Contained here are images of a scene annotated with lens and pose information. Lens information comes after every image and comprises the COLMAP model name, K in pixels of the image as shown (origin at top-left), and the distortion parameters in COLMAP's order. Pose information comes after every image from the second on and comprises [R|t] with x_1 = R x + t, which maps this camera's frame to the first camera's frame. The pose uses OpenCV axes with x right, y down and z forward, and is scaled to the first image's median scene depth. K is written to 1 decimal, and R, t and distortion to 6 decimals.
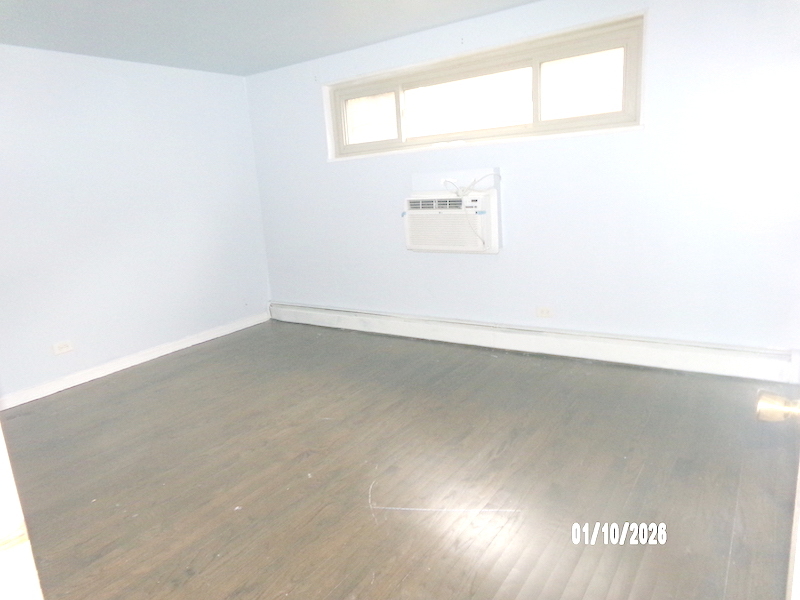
lens RADIAL K [[555.8, 0, 401.0], [0, 555.8, 304.2], [0, 0, 1]] dist [-0.012938, 0.005386]
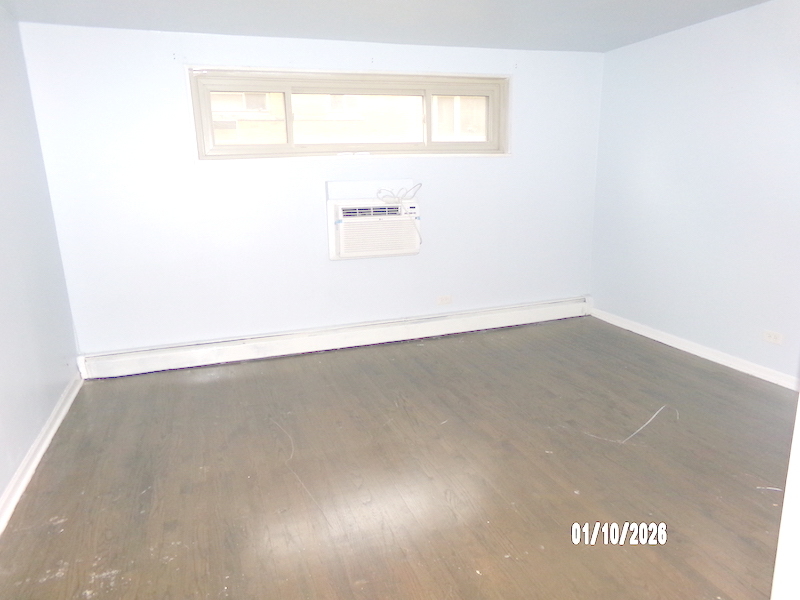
lens RADIAL K [[555.8, 0, 401.0], [0, 555.8, 295.4], [0, 0, 1]] dist [-0.012938, 0.005386]
pose [[0.572594, -0.125650, 0.810153, -0.781703], [0.163312, 0.985862, 0.037477, -0.056104], [-0.803408, 0.110849, 0.585019, 0.372220]]
